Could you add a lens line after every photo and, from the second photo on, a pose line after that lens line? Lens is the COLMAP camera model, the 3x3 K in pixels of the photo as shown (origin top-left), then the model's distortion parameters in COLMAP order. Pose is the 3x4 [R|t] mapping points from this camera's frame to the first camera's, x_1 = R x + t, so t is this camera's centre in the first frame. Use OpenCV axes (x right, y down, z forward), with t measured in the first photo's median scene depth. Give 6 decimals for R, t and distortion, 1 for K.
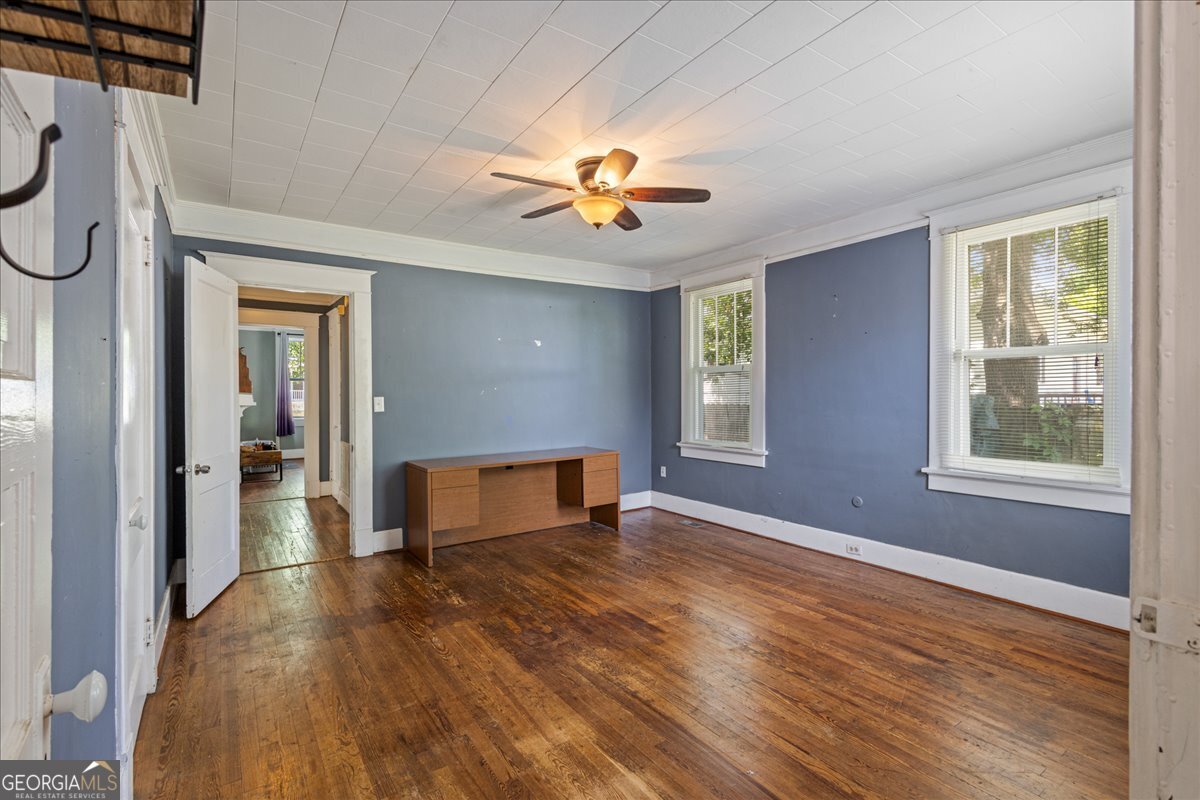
lens RADIAL K [[558.2, 0, 601.5], [0, 558.2, 393.0], [0, 0, 1]] dist [0.002984, 0.000402]
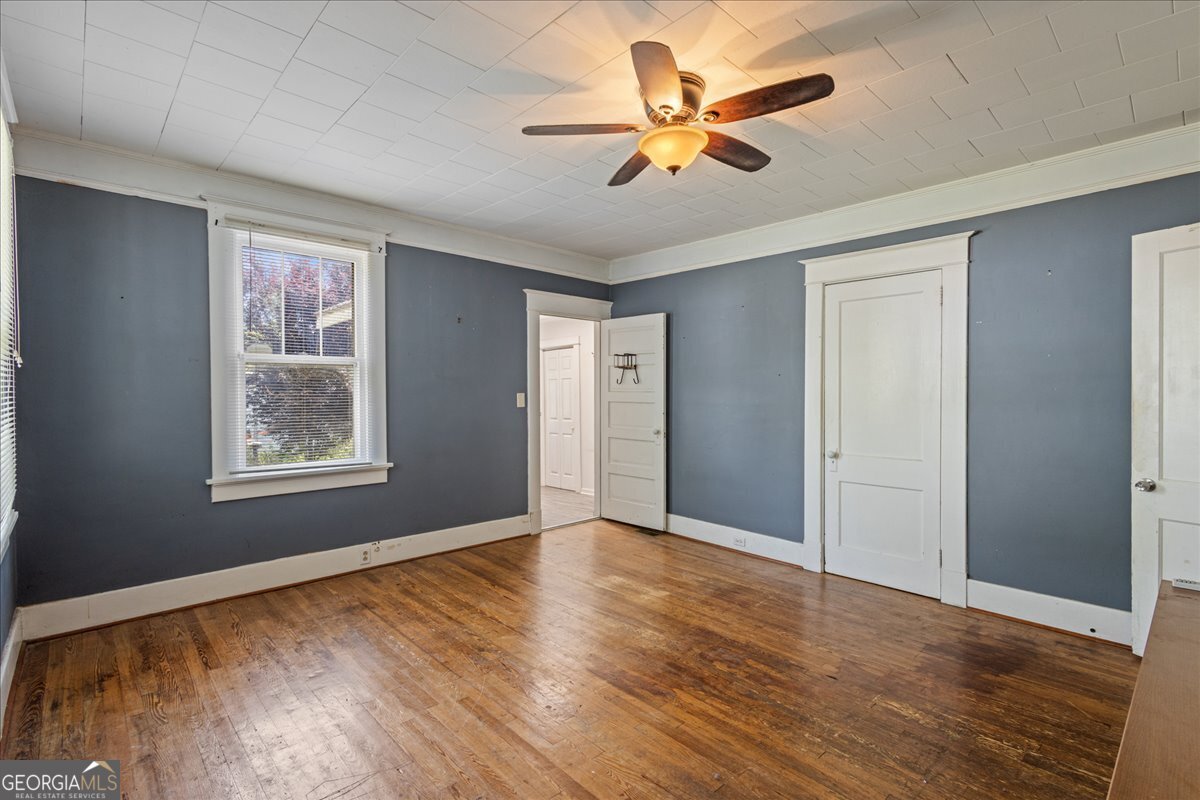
lens RADIAL K [[558.2, 0, 602.8], [0, 558.2, 399.1], [0, 0, 1]] dist [0.002984, 0.000402]
pose [[-0.988810, 0.006720, -0.149031, 0.226549], [0.004737, 0.999896, 0.013657, -0.003939], [0.149107, 0.012798, -0.988738, 1.975919]]
